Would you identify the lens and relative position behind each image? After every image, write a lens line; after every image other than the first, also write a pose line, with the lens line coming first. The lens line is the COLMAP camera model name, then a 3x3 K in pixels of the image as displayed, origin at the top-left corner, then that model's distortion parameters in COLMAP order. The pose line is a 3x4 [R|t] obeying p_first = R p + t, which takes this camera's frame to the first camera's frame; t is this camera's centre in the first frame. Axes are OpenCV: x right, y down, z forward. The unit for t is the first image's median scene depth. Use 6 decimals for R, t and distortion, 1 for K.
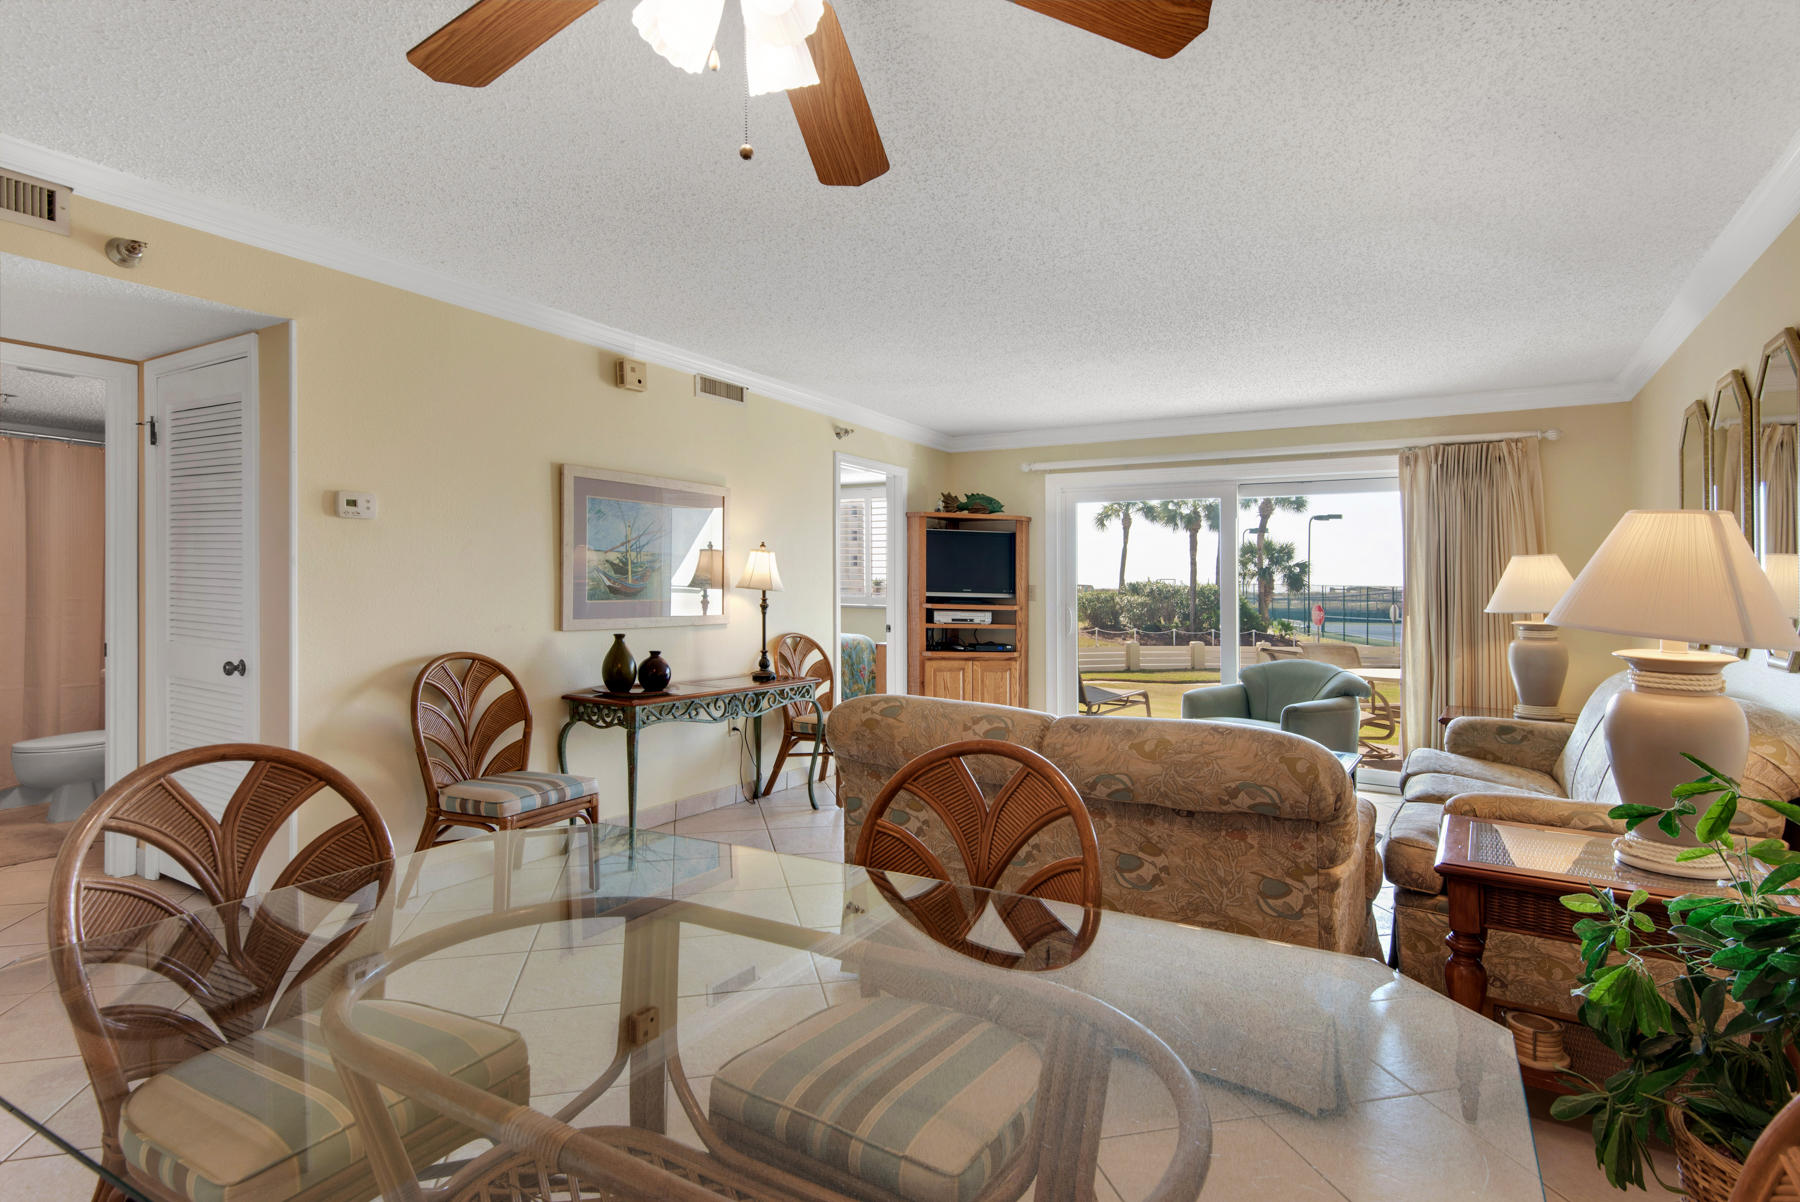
lens RADIAL K [[891.0, 0, 900.0], [0, 891.0, 601.0], [0, 0, 1]] dist [0.040177, 0.000081]
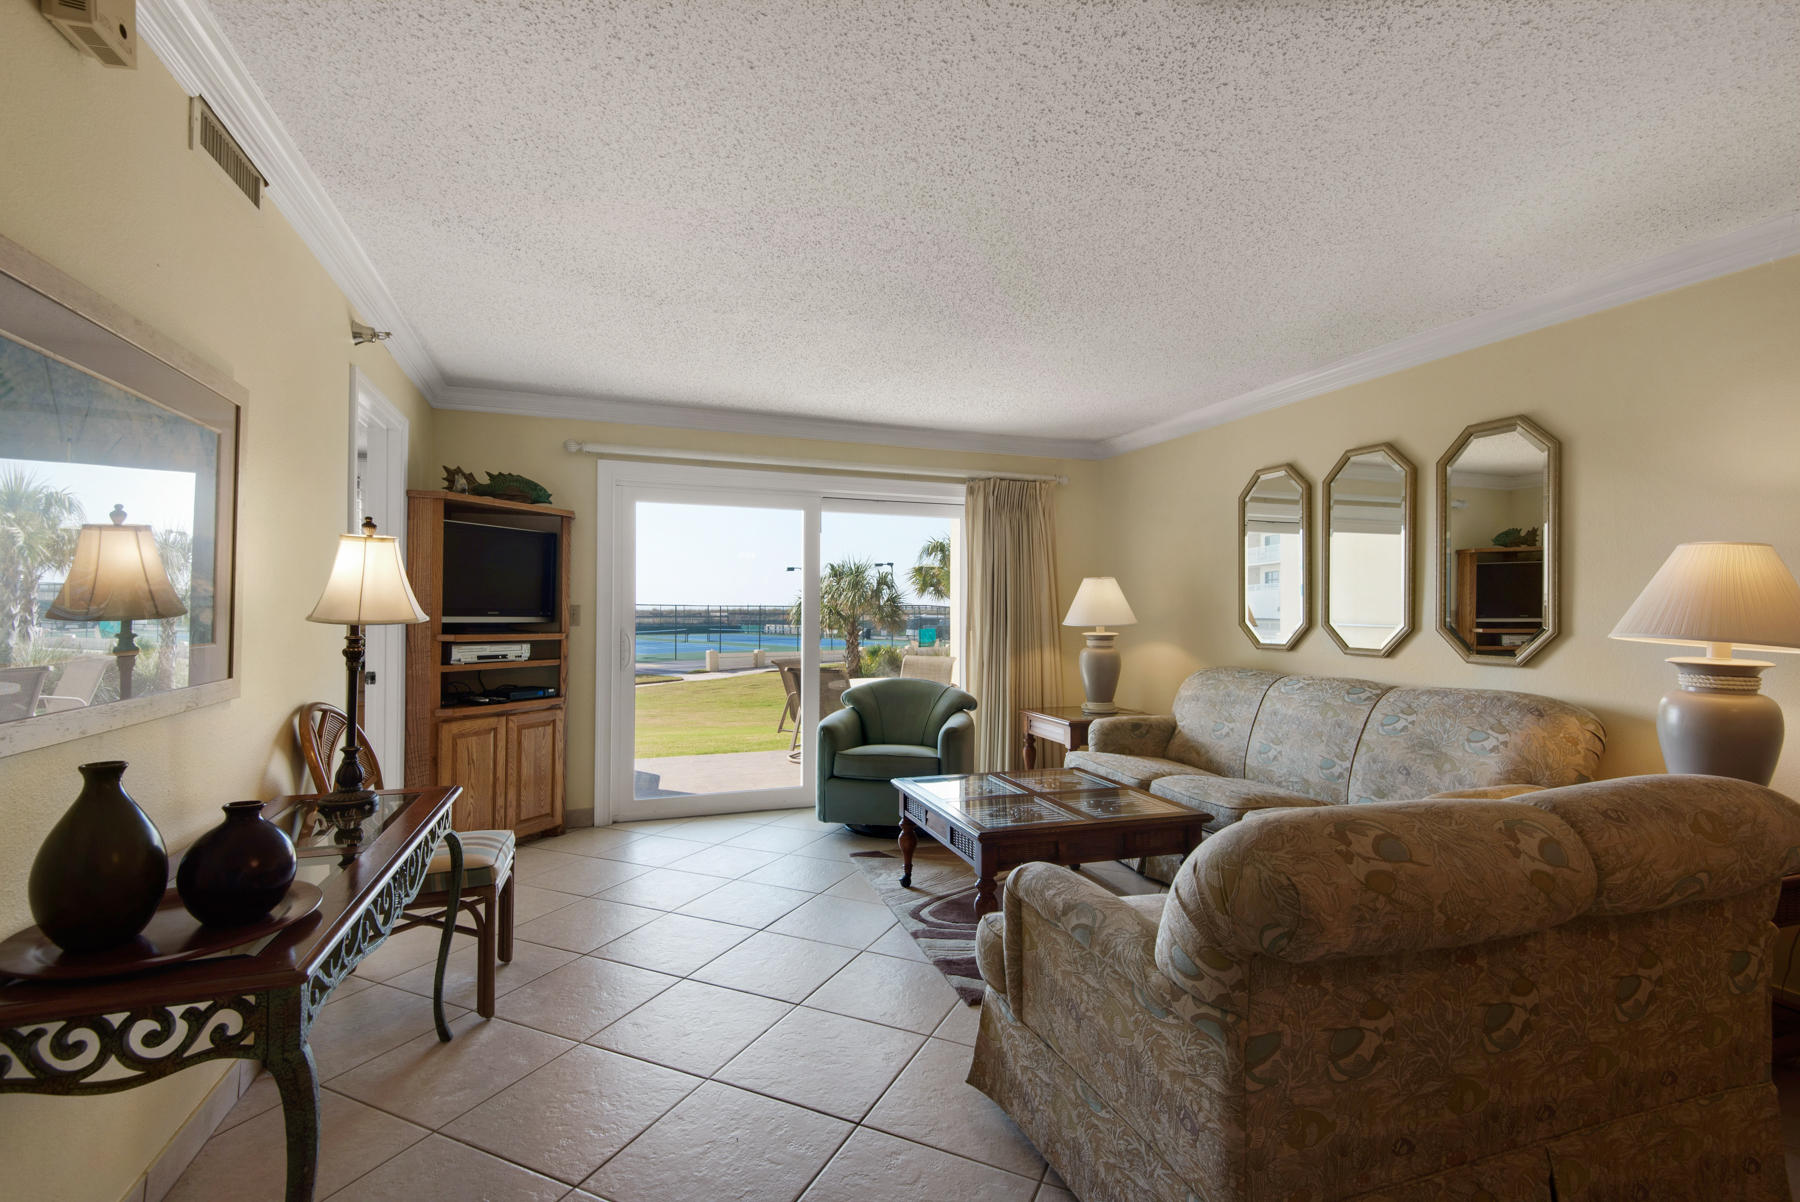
lens RADIAL K [[827.9, 0, 900.0], [0, 827.9, 601.0], [0, 0, 1]] dist [0.055315, -0.030232]
pose [[0.628535, -0.003021, 0.777775, -0.233066], [0.017430, 0.999796, -0.010202, -0.009247], [-0.777586, 0.019969, 0.628459, 0.364442]]
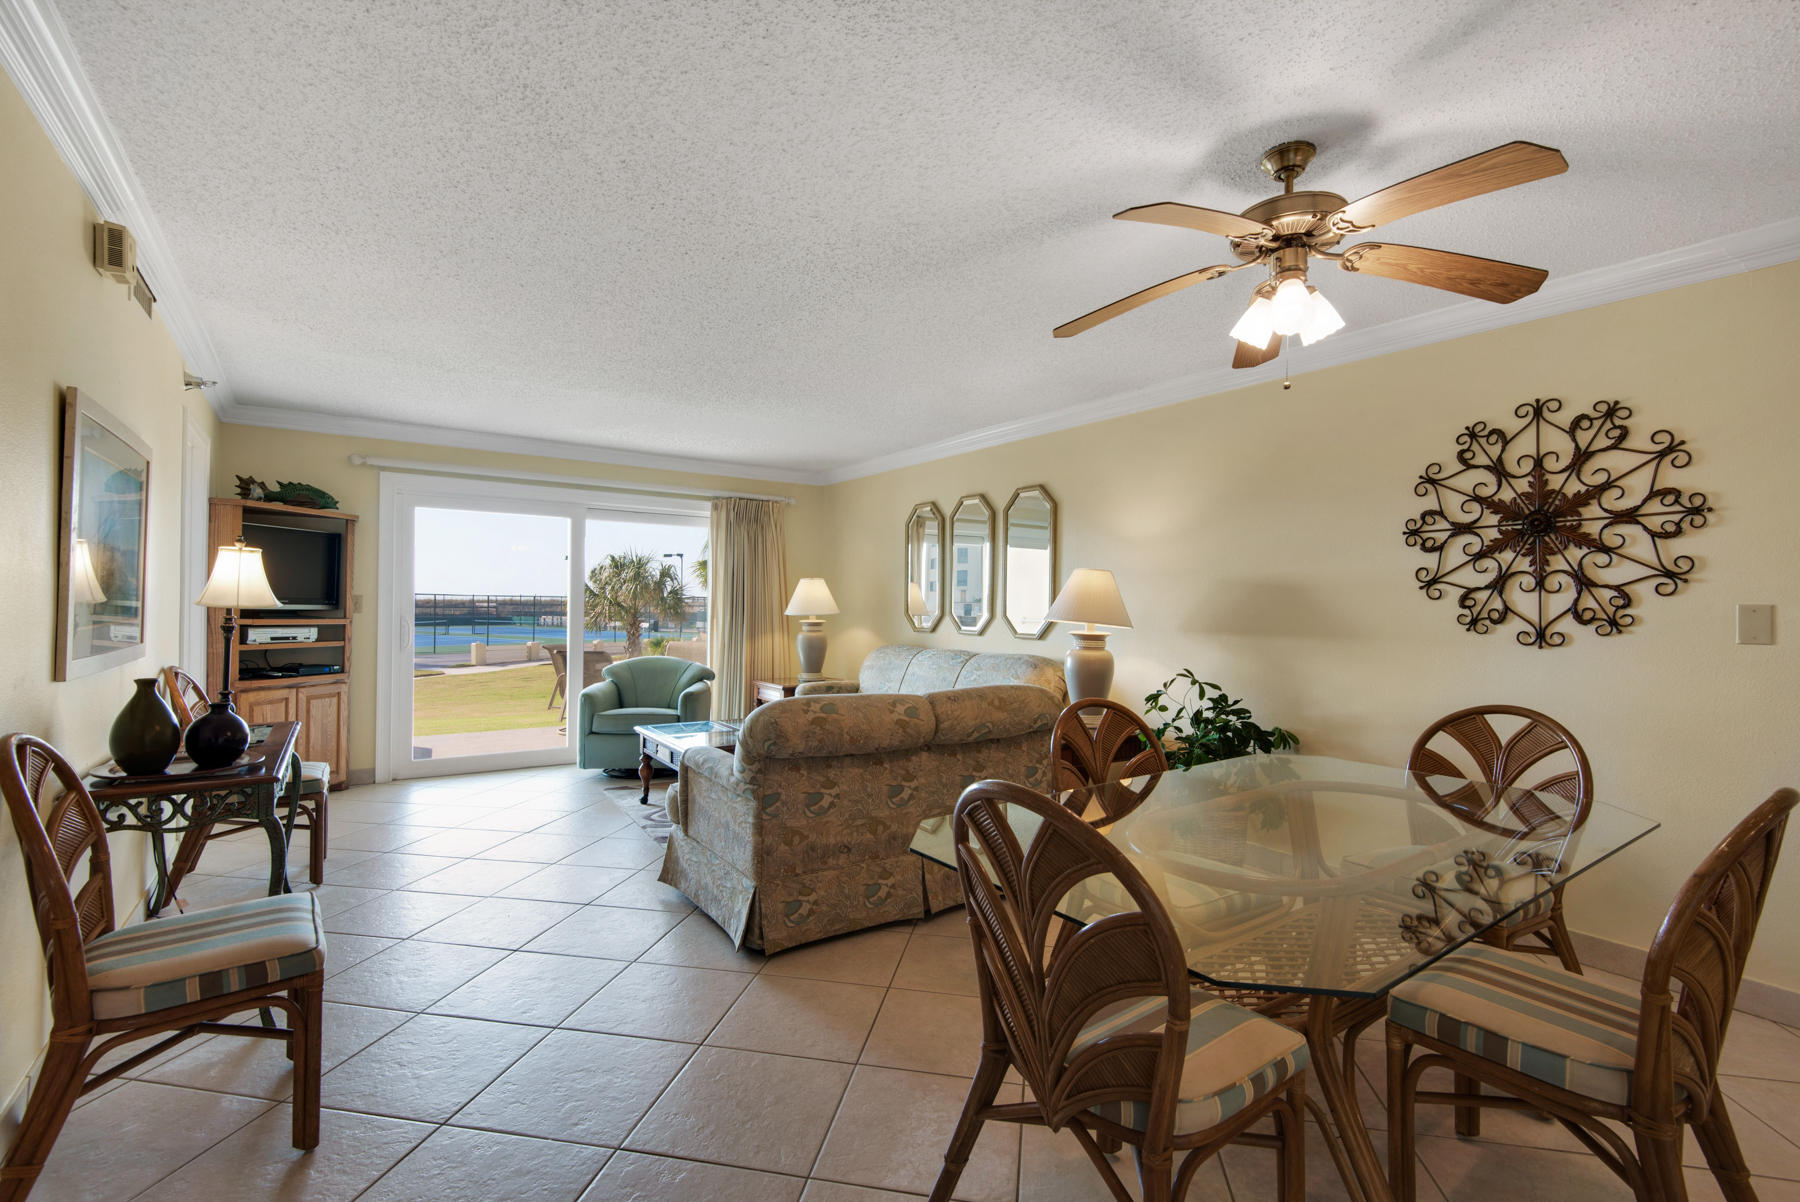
lens RADIAL K [[827.9, 0, 900.0], [0, 827.9, 601.0], [0, 0, 1]] dist [0.055315, -0.030232]
pose [[0.421613, -0.005339, 0.906760, -0.392215], [0.008883, 0.999959, 0.001757, -0.008676], [-0.906732, 0.007314, 0.421643, 0.177439]]
